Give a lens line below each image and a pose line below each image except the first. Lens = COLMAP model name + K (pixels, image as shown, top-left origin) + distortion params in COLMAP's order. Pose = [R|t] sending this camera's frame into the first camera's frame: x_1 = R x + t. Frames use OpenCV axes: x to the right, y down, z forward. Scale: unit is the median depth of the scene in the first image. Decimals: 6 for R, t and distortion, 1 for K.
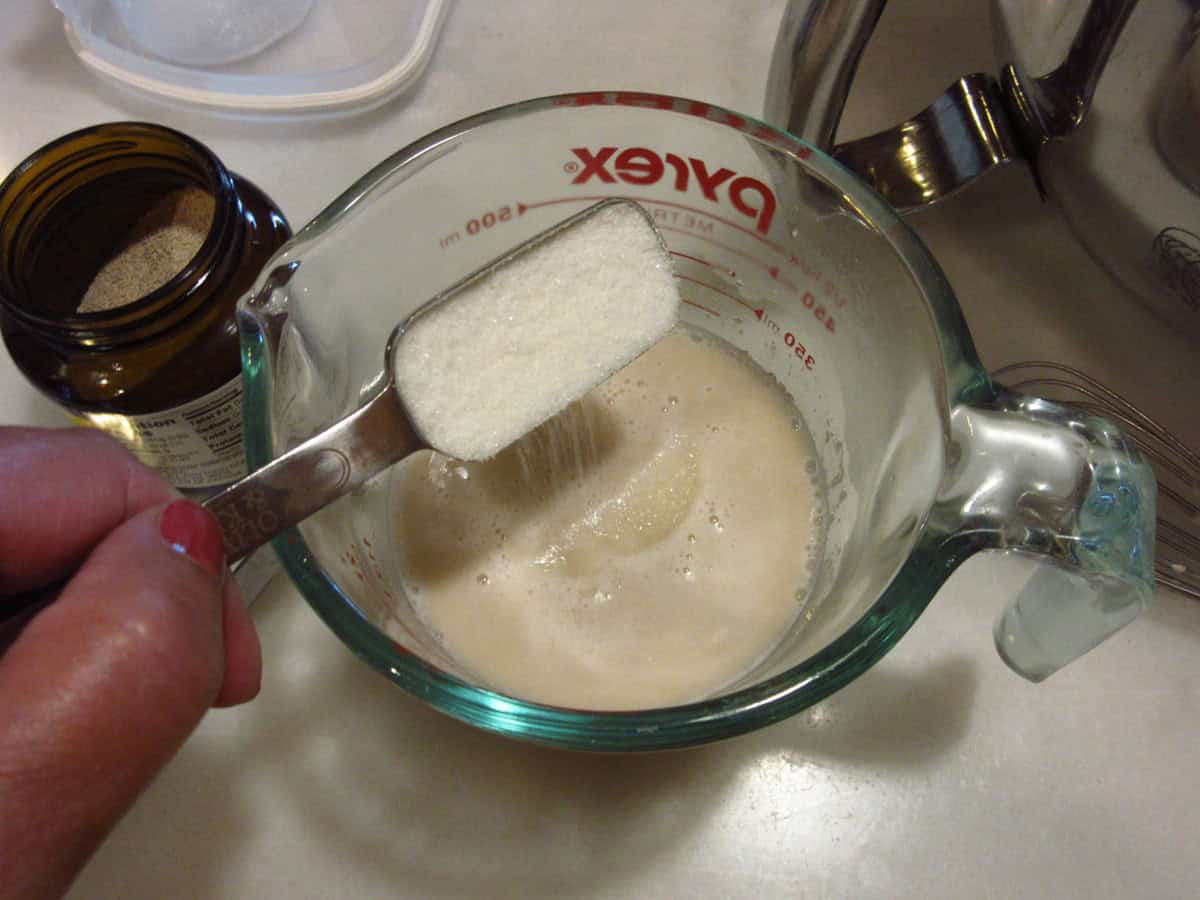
lens RADIAL K [[1044.1, 0, 600.0], [0, 1044.1, 450.0], [0, 0, 1]] dist [-0.017388, -0.101769]
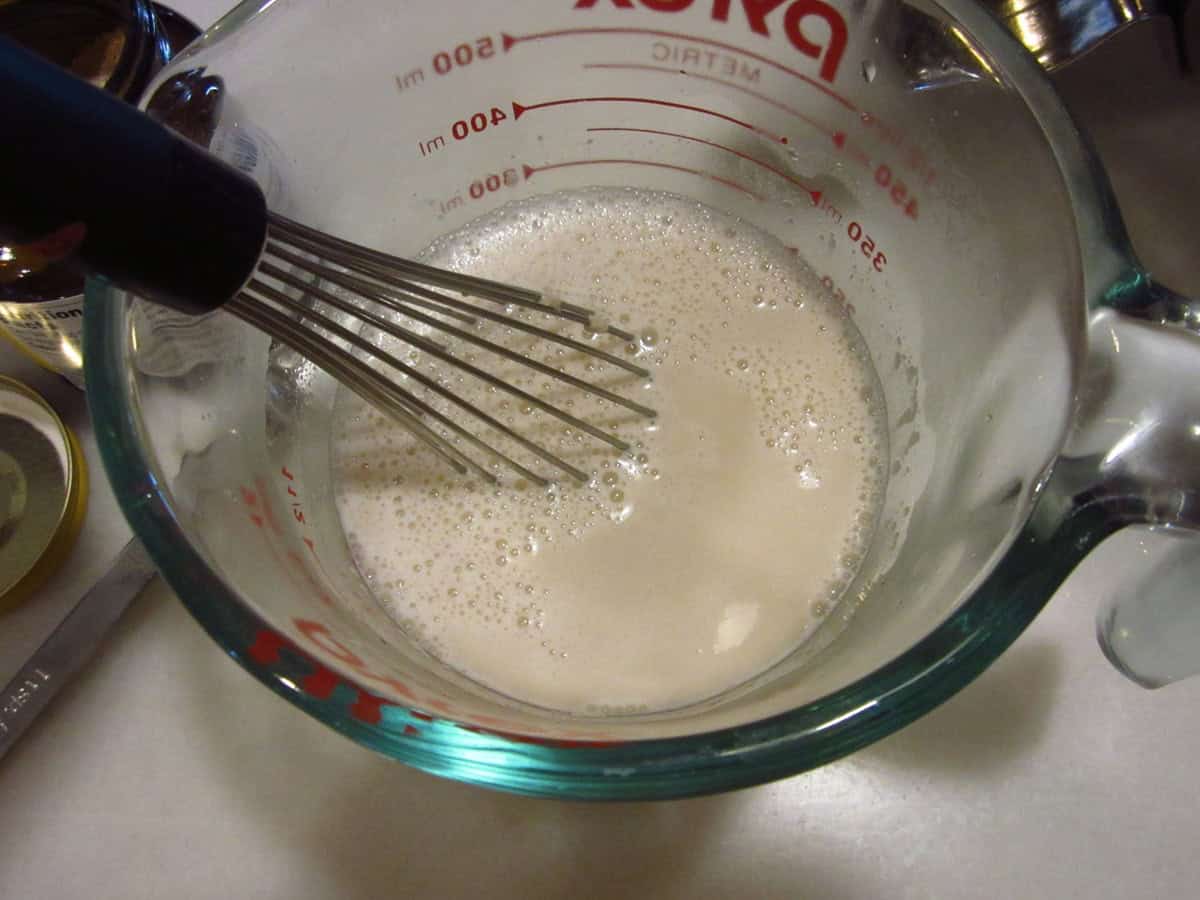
lens RADIAL K [[1044.1, 0, 600.0], [0, 1044.1, 450.0], [0, 0, 1]] dist [-0.017388, -0.101769]
pose [[0.998290, 0.042897, -0.039715, 0.033749], [-0.040259, 0.997073, 0.064991, 0.012349], [0.042387, -0.063281, 0.997095, 0.227786]]
